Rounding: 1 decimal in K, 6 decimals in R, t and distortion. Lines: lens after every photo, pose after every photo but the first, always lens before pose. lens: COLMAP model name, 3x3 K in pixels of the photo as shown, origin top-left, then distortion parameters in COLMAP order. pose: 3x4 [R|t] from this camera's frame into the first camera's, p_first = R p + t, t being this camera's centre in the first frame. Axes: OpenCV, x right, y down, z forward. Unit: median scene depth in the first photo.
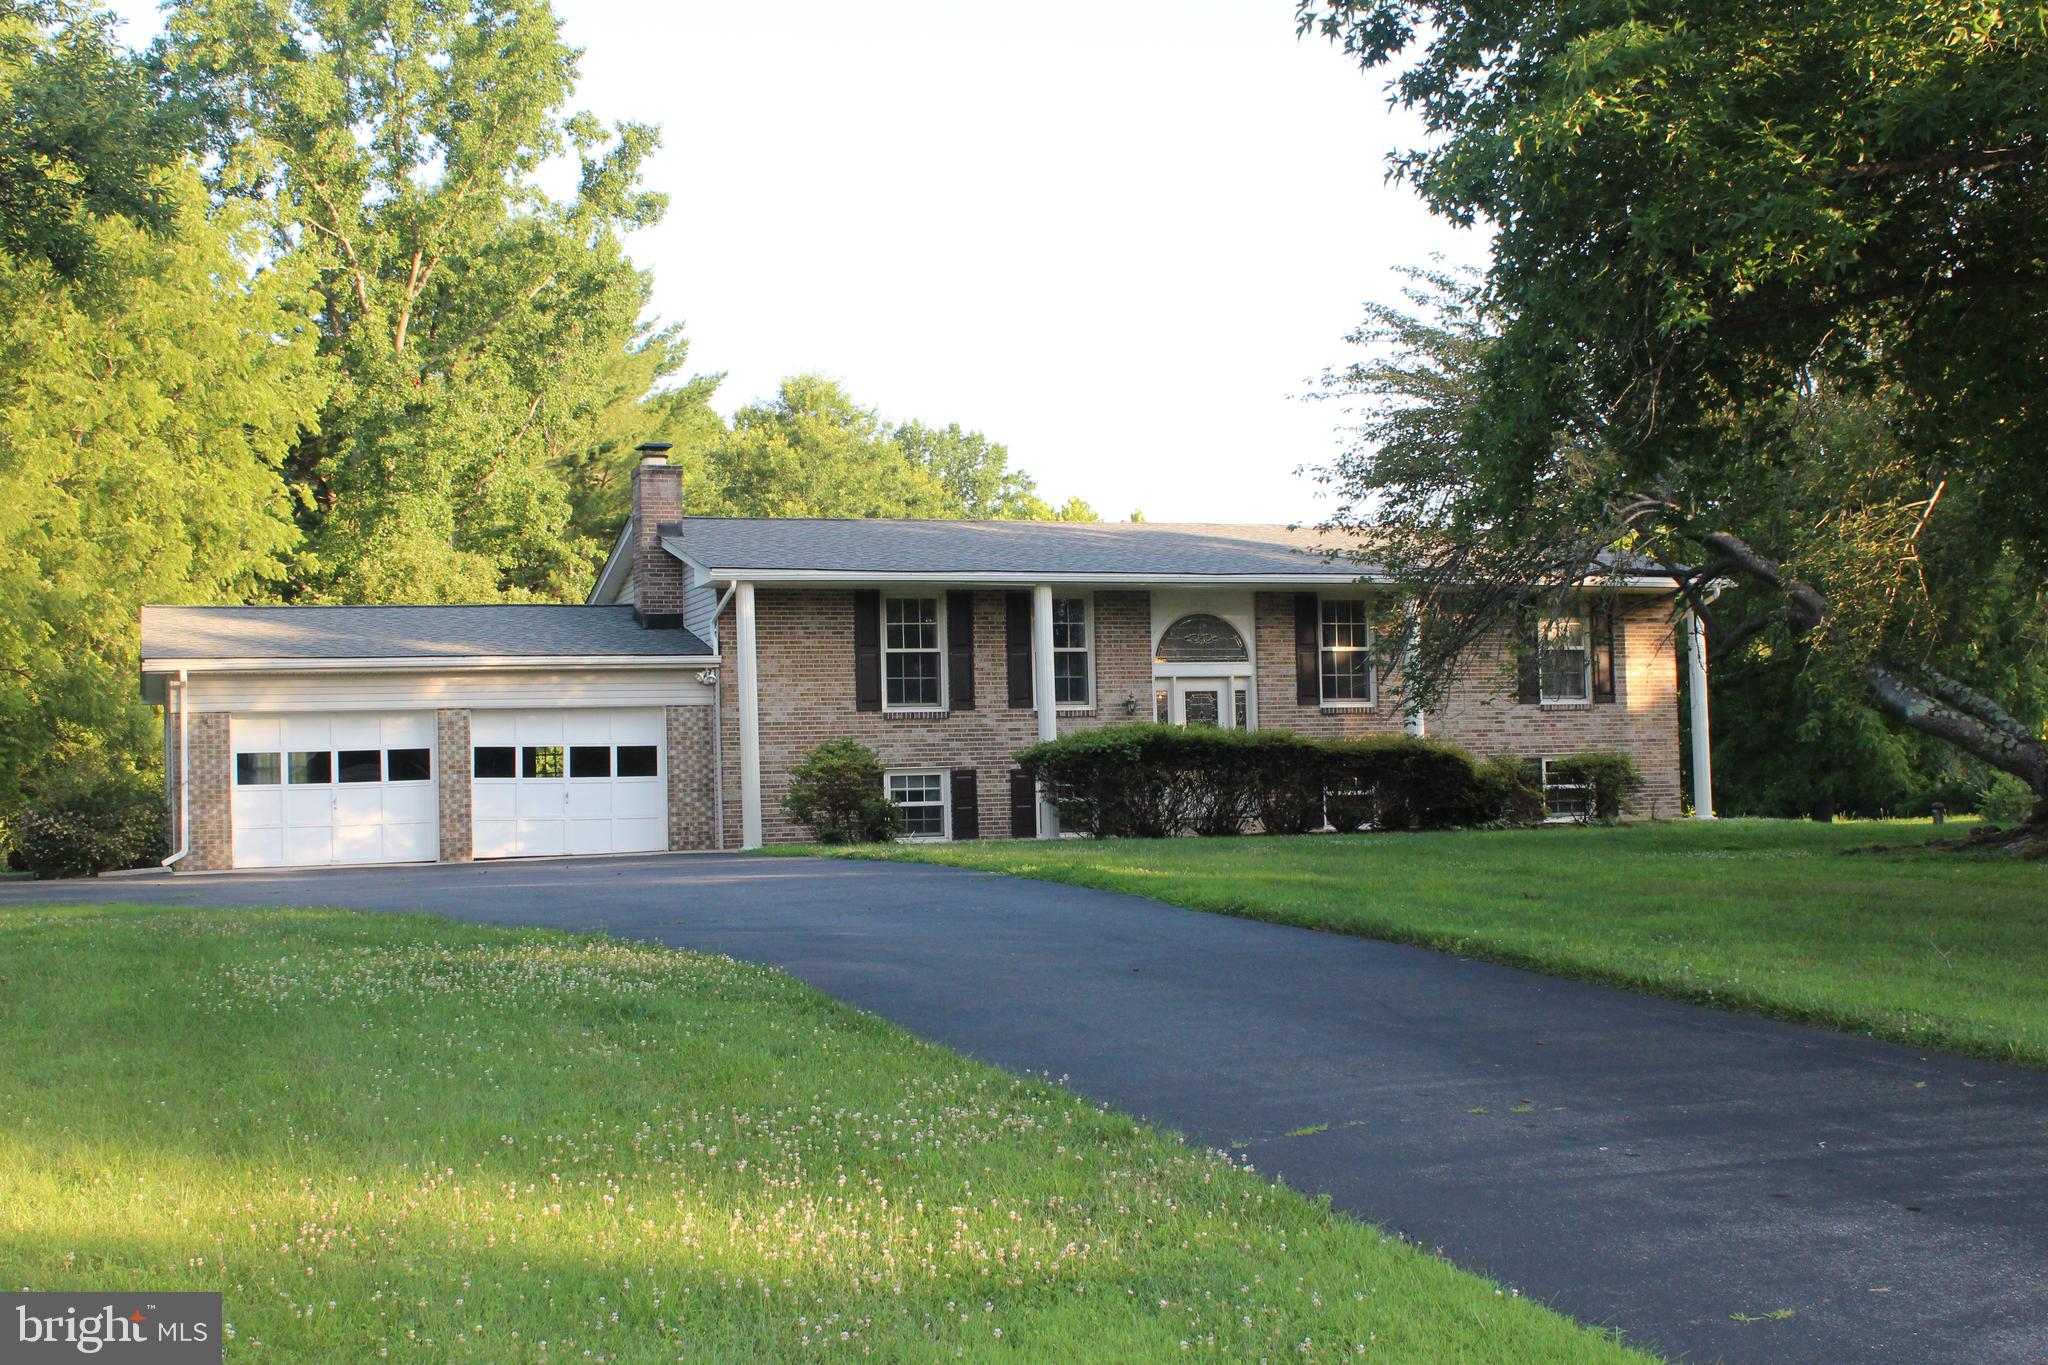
lens RADIAL K [[2559.9, 0, 1024.0], [0, 2559.9, 646.6], [0, 0, 1]] dist [-0.118758, 0.007380]
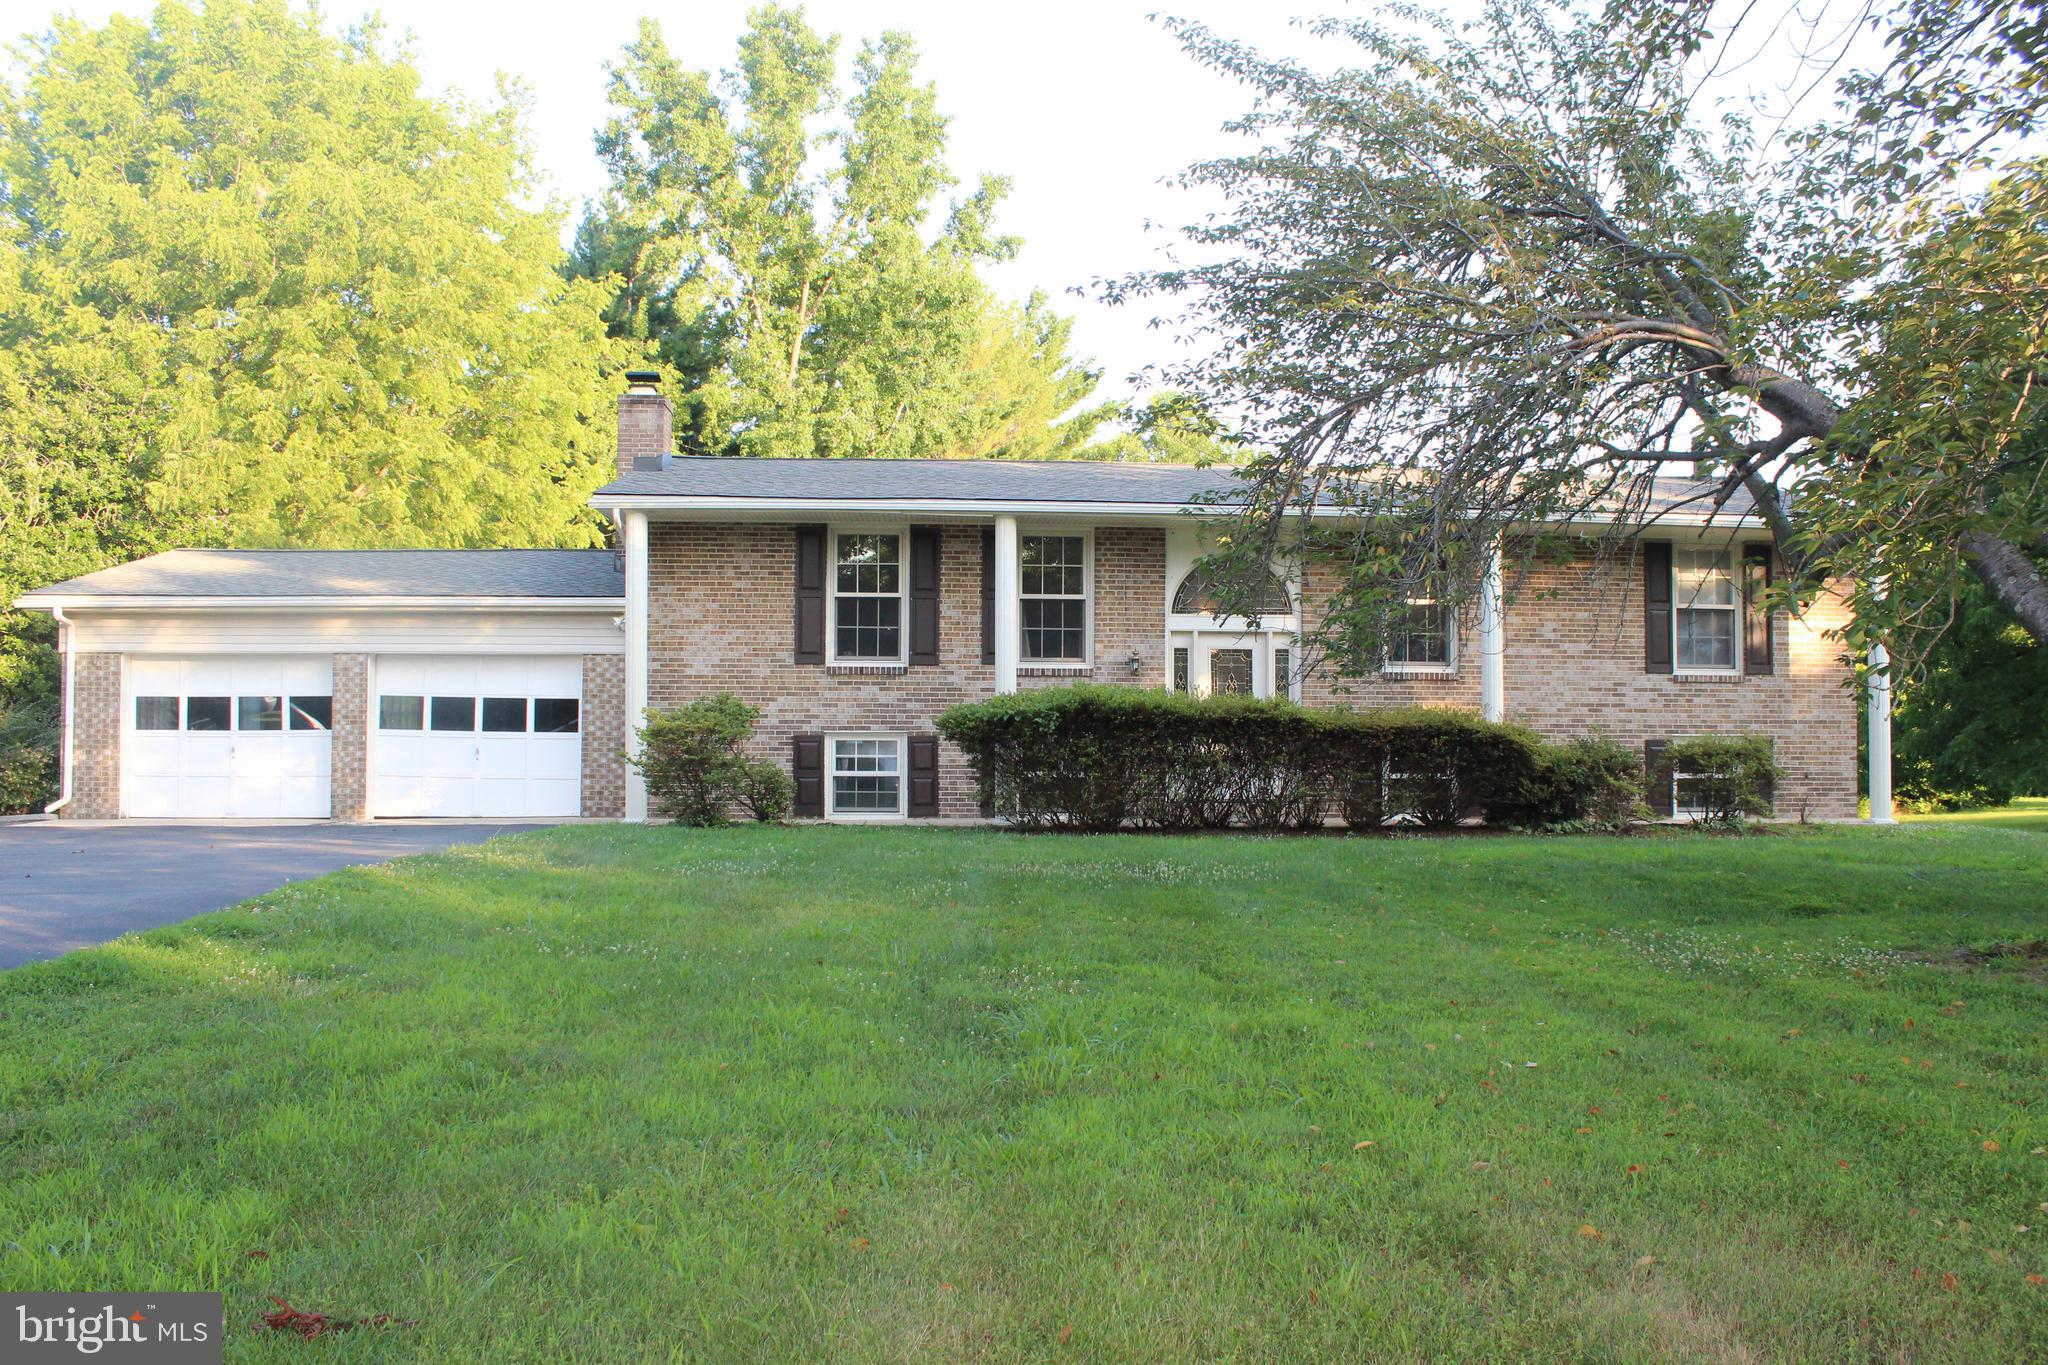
lens RADIAL K [[1728.0, 0, 1033.2], [0, 1728.0, 683.2], [0, 0, 1]] dist [-0.165274, 0.149654]
pose [[0.957776, 0.021237, -0.286731, 0.176948], [-0.013043, 0.999451, 0.030459, 0.012766], [0.287221, -0.025433, 0.957527, 0.462172]]
